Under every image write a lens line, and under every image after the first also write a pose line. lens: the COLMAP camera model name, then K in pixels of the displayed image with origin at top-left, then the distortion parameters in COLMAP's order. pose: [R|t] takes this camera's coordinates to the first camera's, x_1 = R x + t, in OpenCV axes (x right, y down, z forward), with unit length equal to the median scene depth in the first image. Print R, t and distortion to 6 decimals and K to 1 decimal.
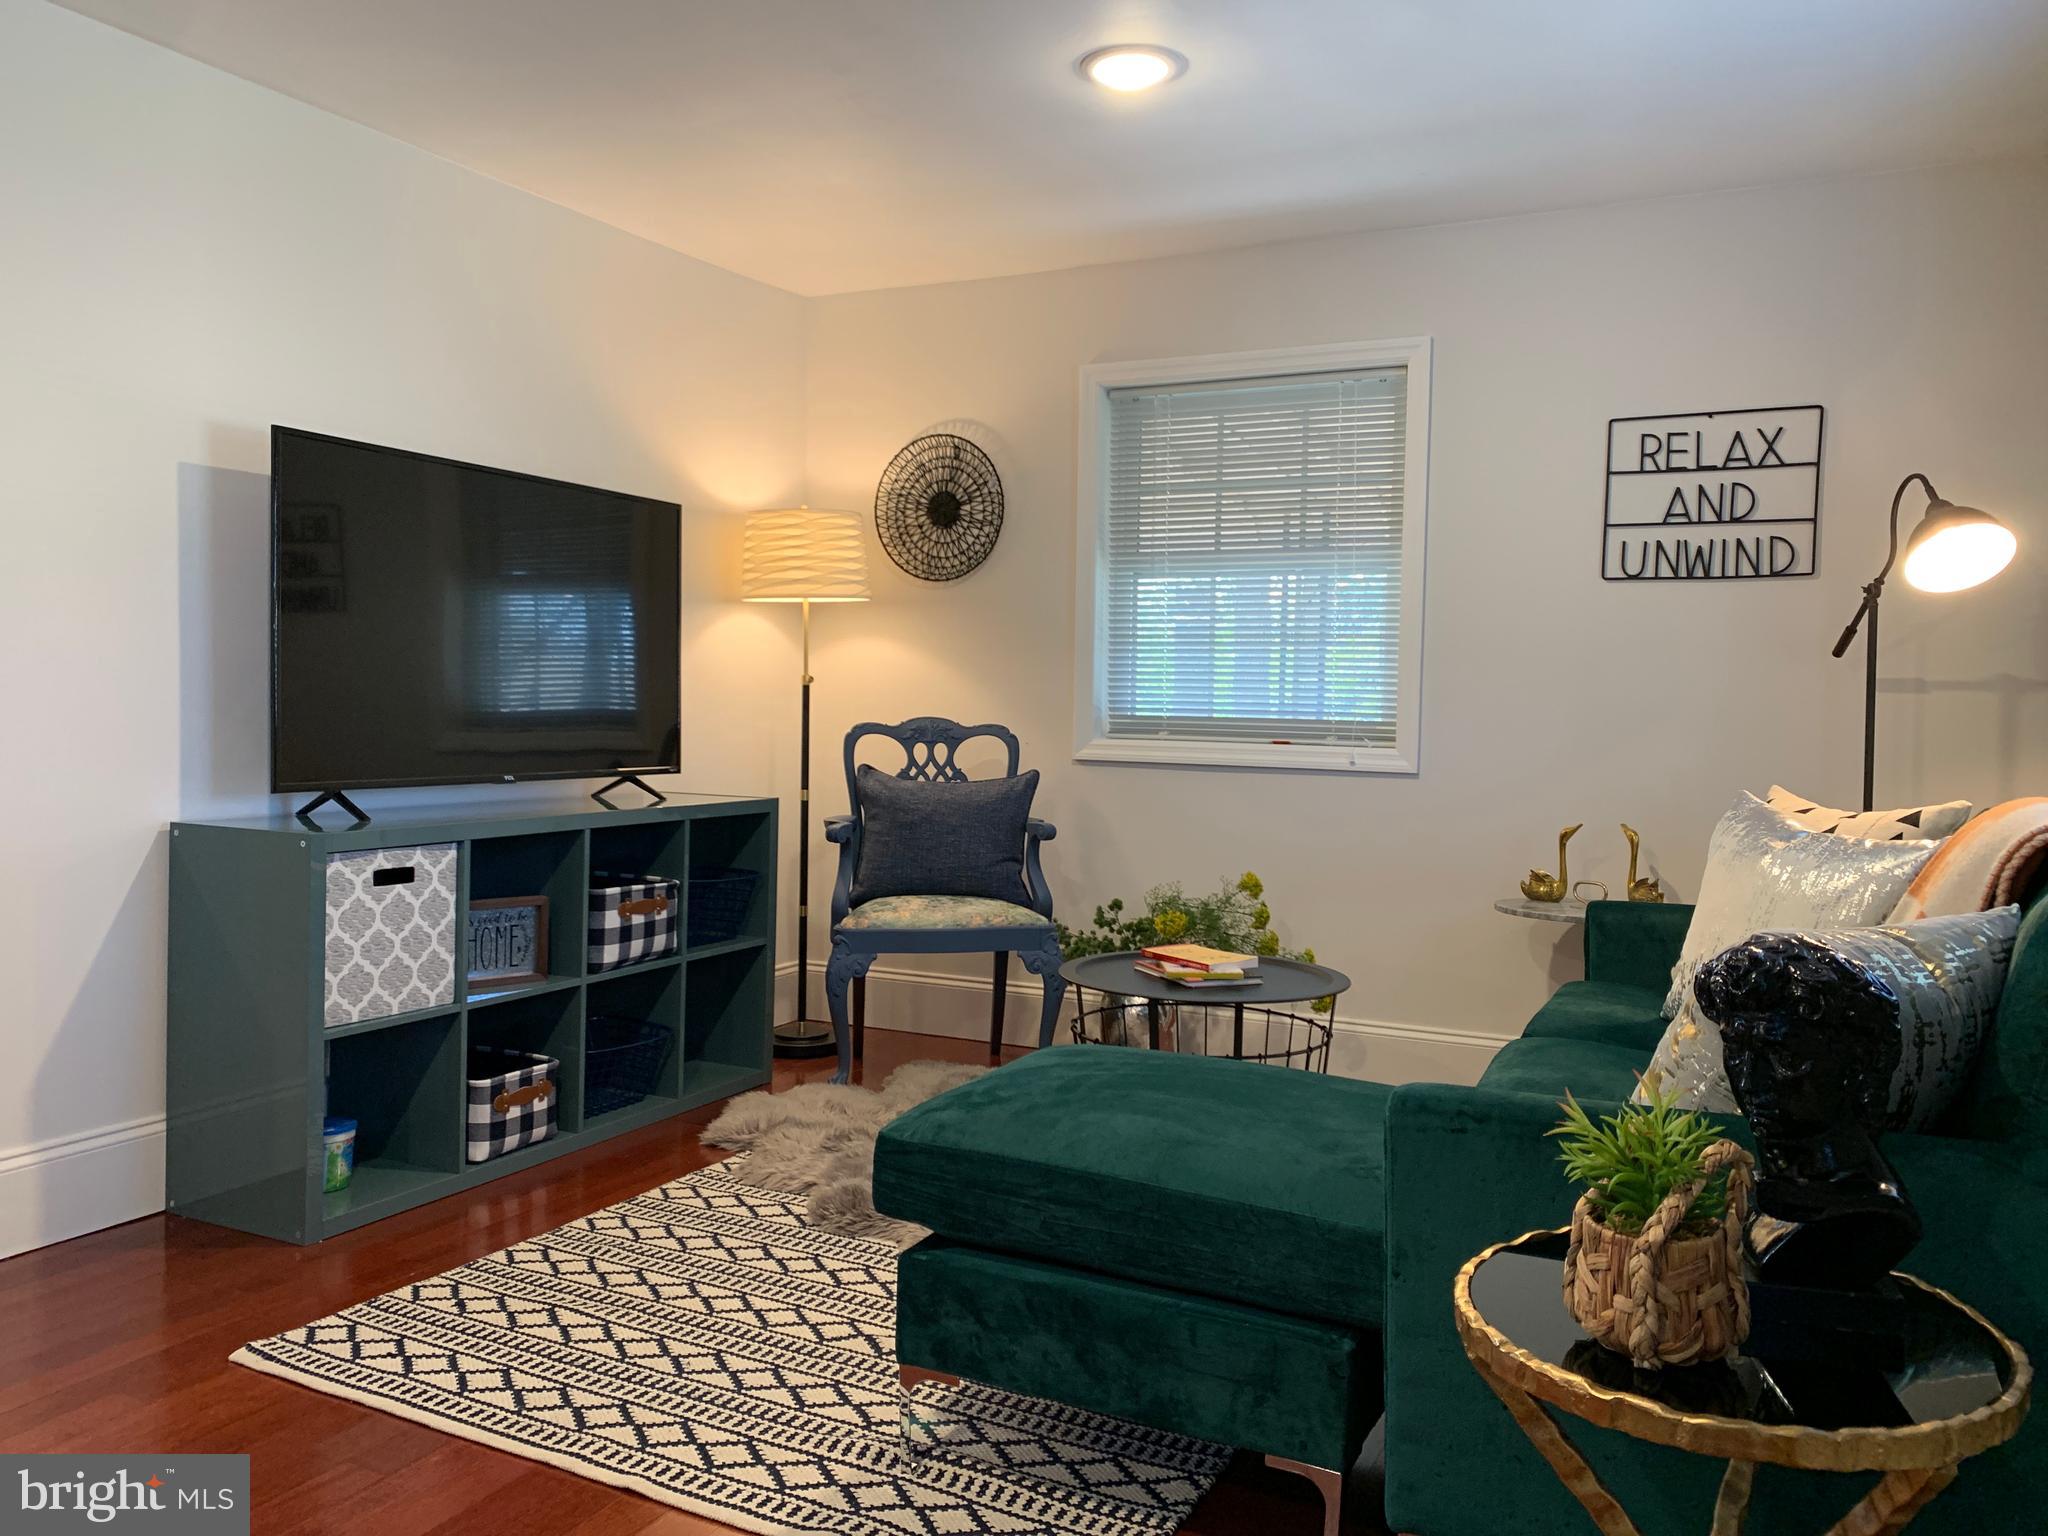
lens RADIAL K [[1562.4, 0, 1015.5], [0, 1562.4, 731.2], [0, 0, 1]] dist [0.044367, -0.054760]
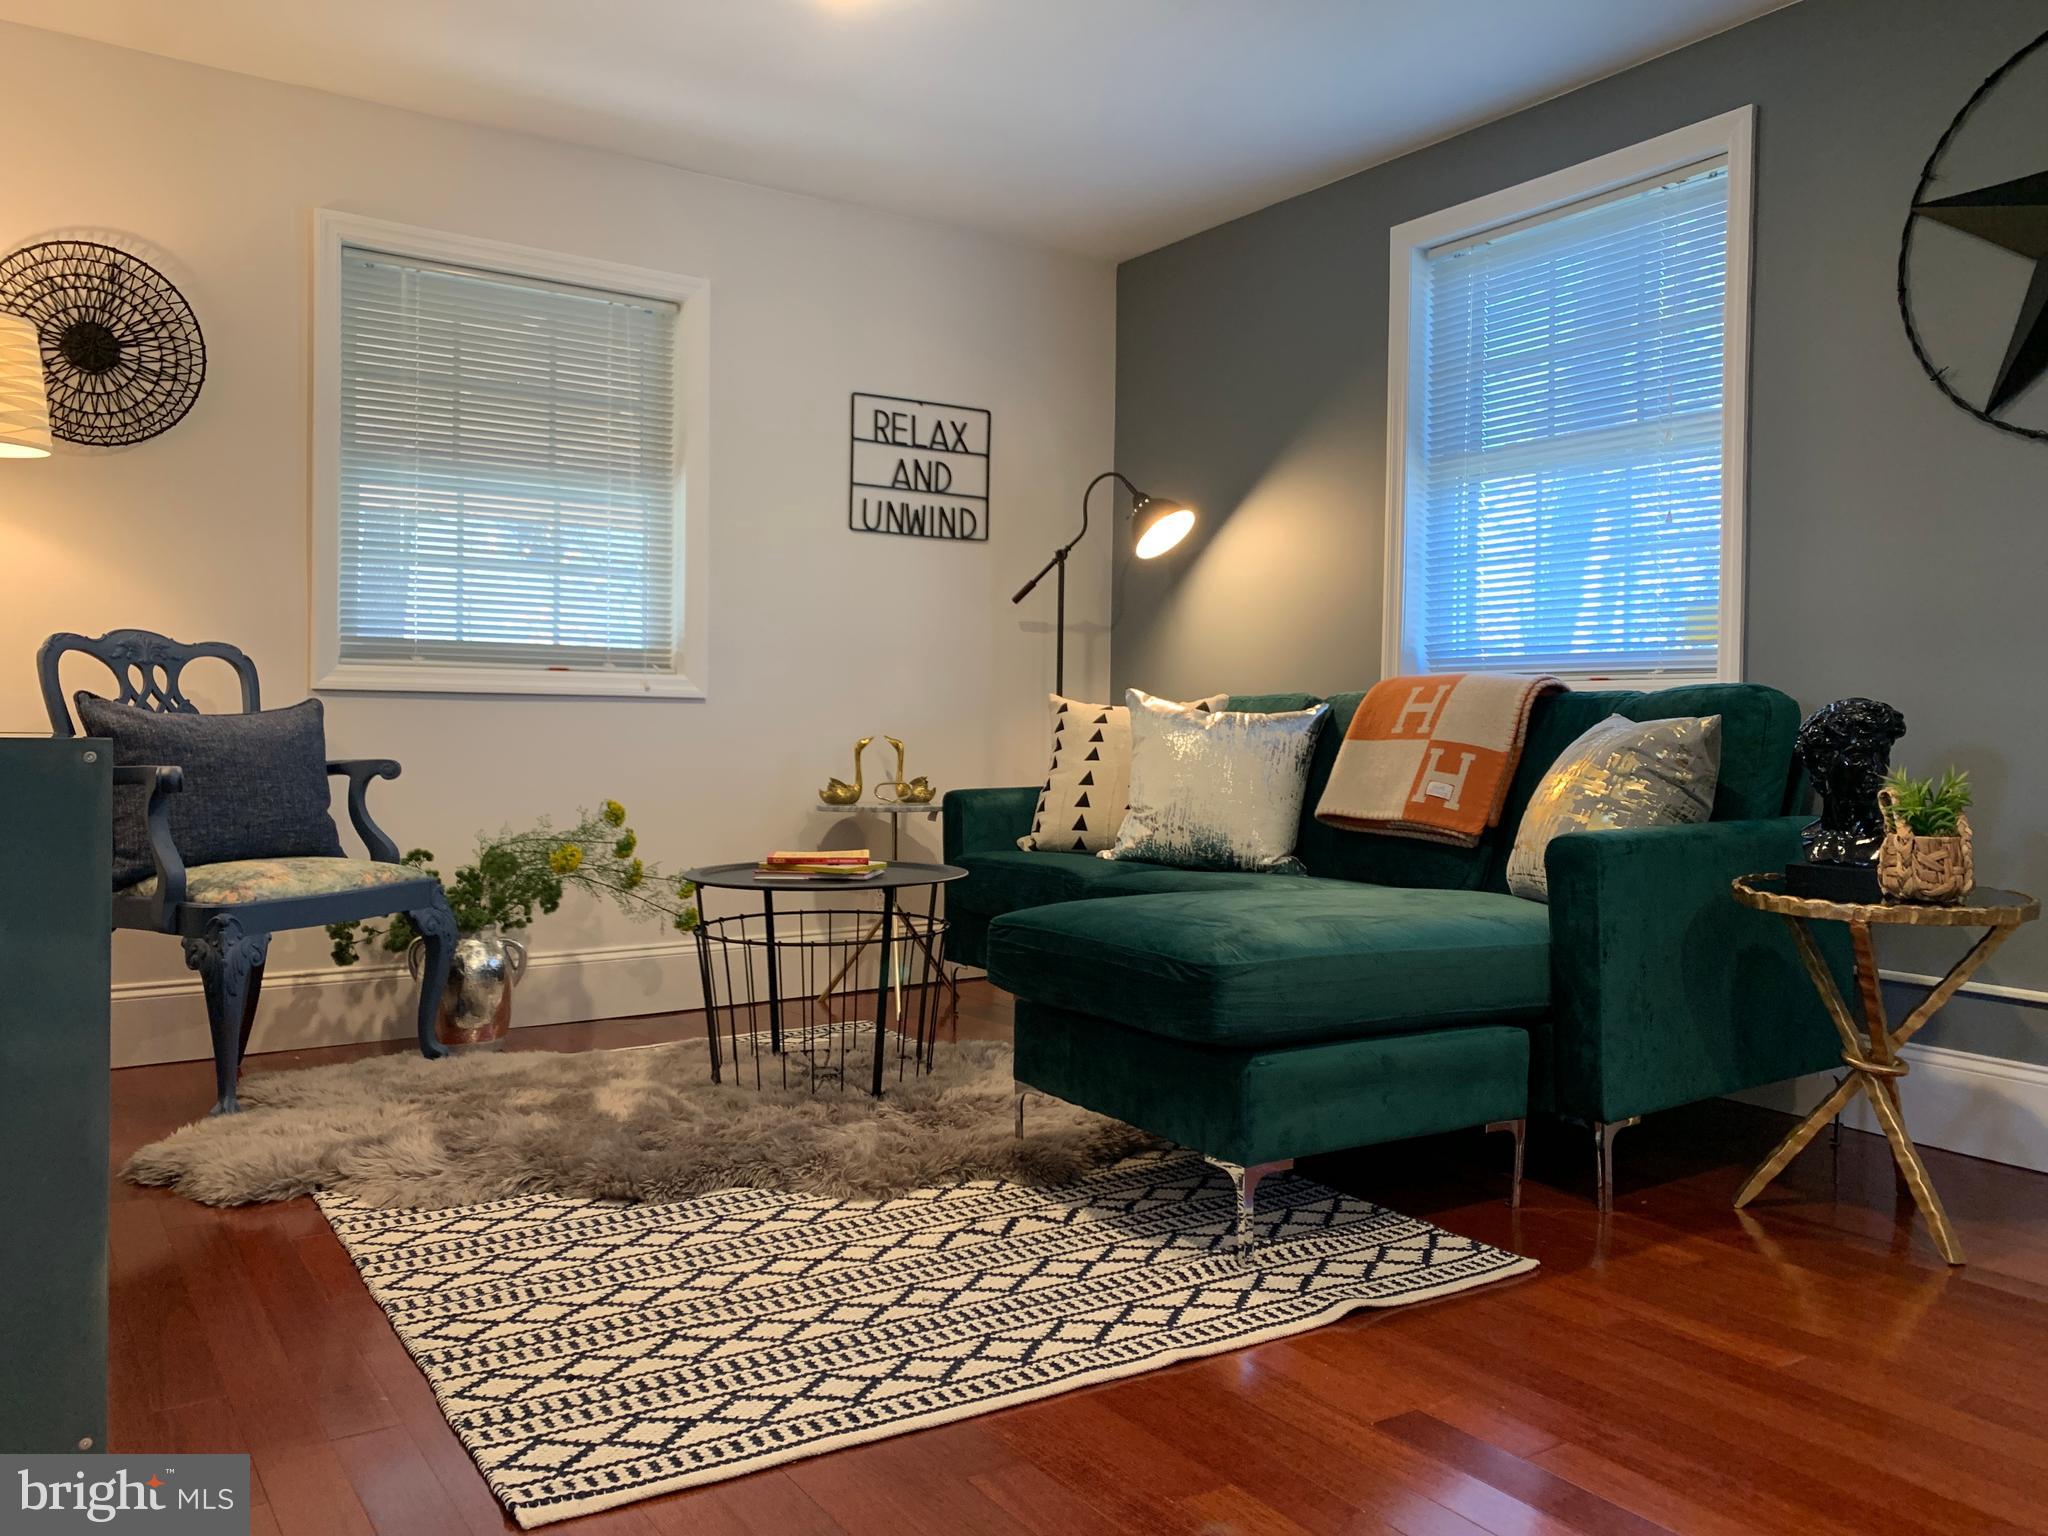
lens RADIAL K [[1562.4, 0, 1018.2], [0, 1562.4, 756.3], [0, 0, 1]] dist [0.044367, -0.054760]
pose [[0.500667, -0.026549, 0.865233, -0.581359], [0.016784, 0.999639, 0.020962, 0.050134], [-0.865477, 0.004027, 0.500932, 0.319767]]
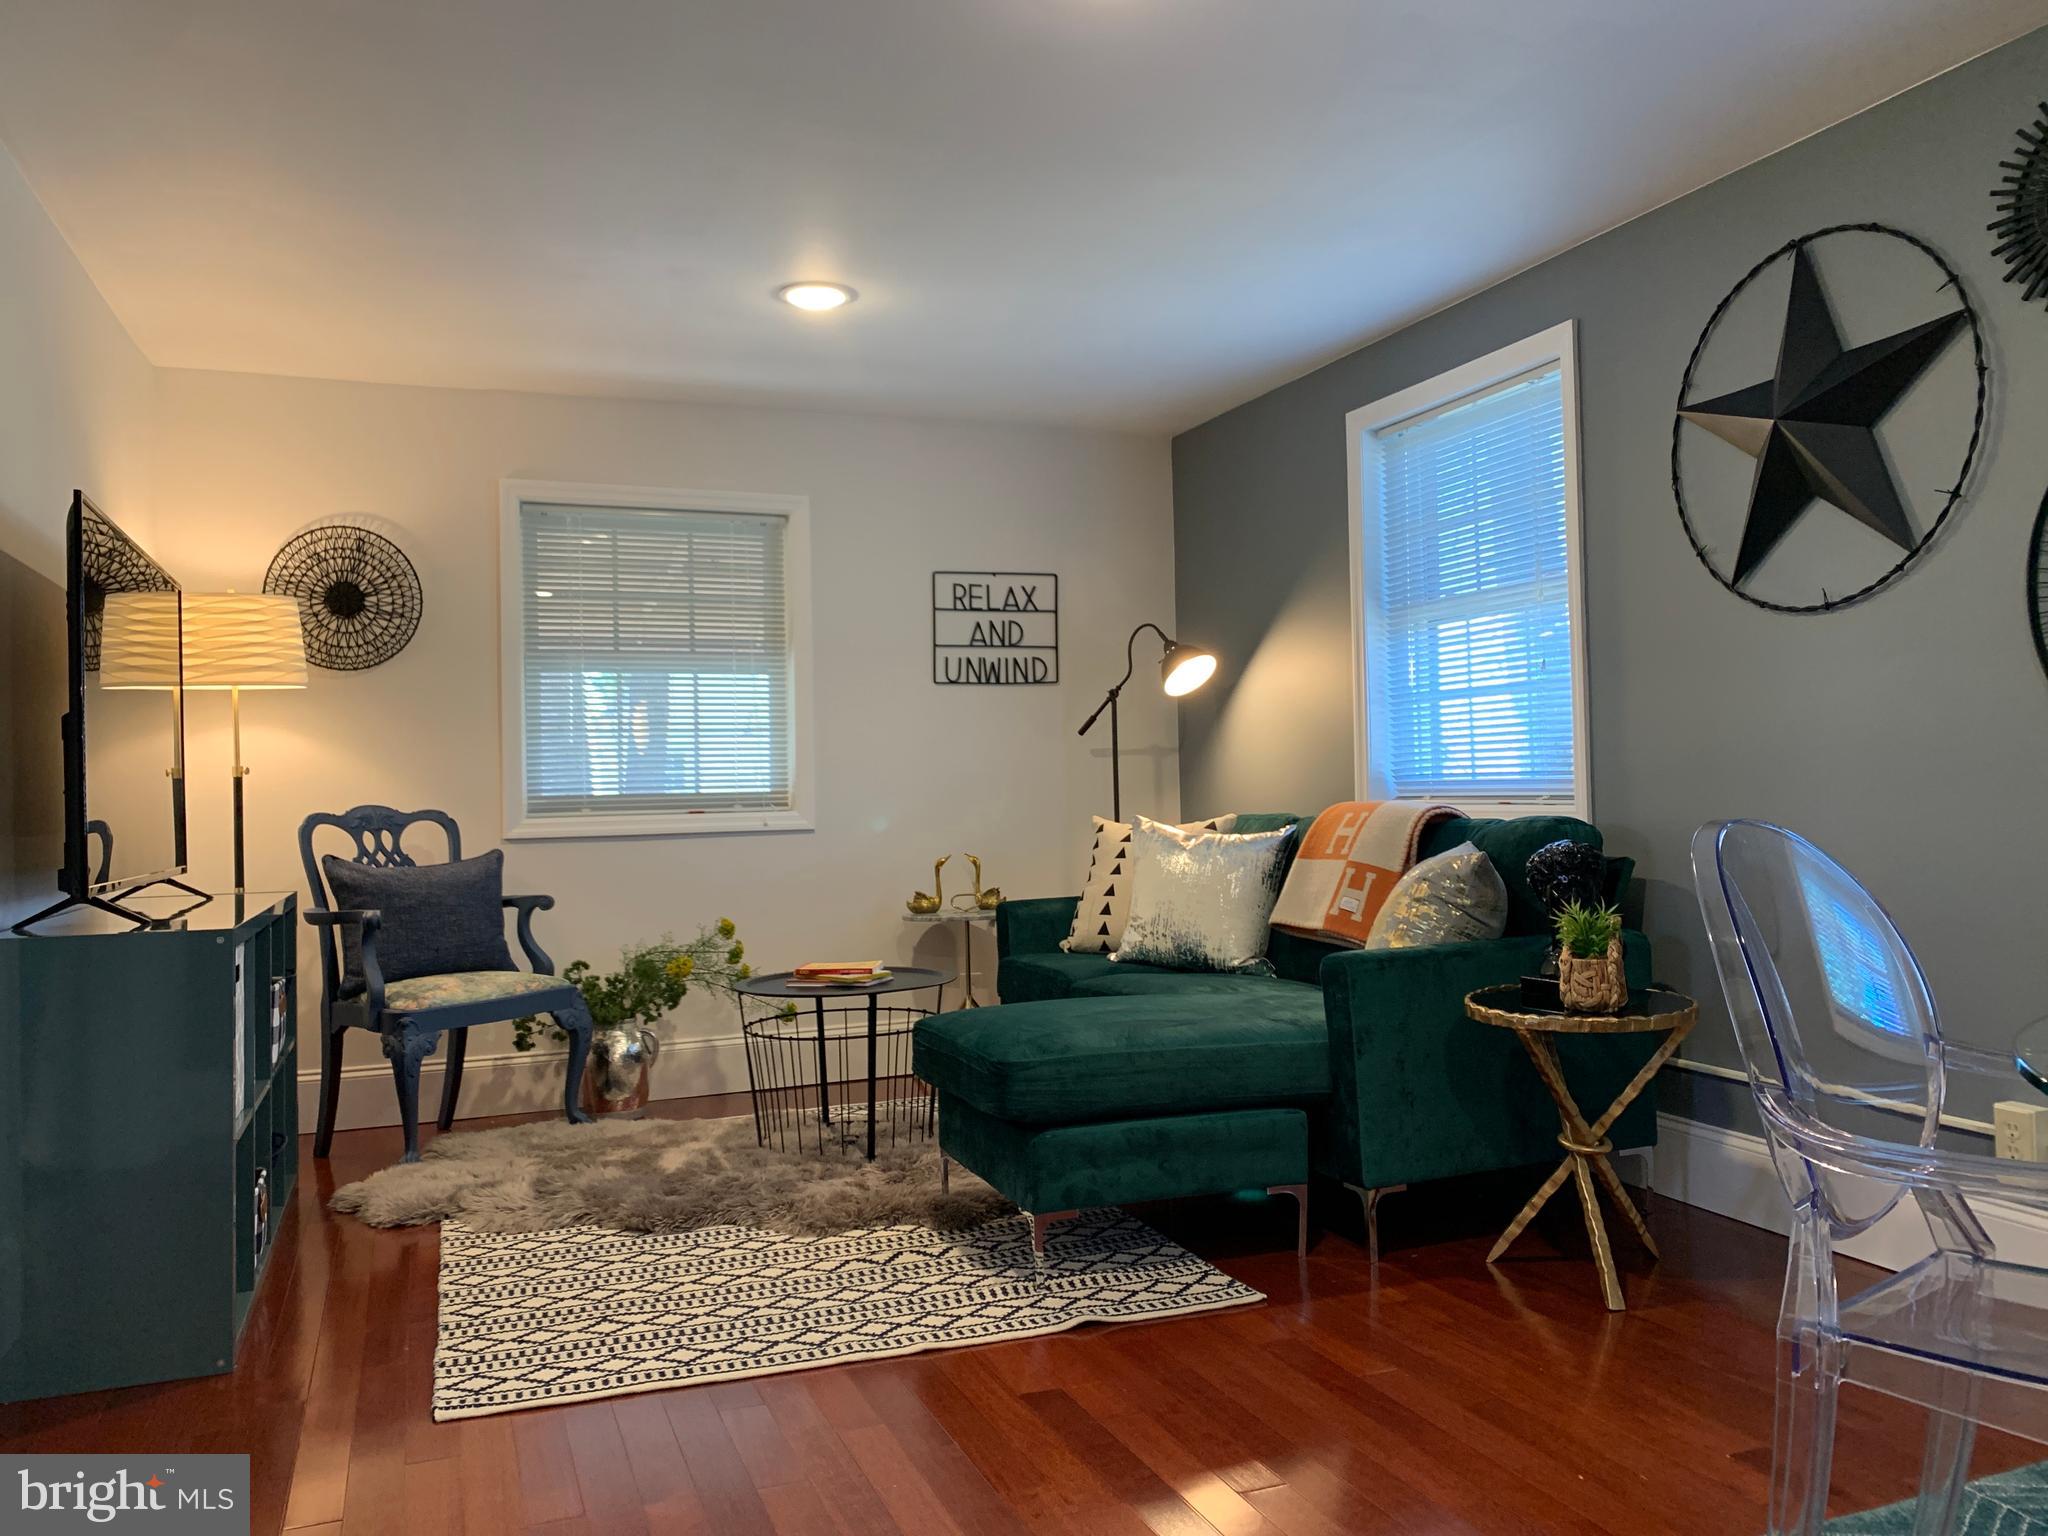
lens RADIAL K [[1562.4, 0, 1016.6], [0, 1562.4, 742.6], [0, 0, 1]] dist [0.044367, -0.054760]
pose [[0.677174, -0.008540, 0.735773, -0.615930], [0.050842, 0.998086, -0.035208, 0.009218], [-0.734064, 0.061250, 0.676312, 0.005256]]
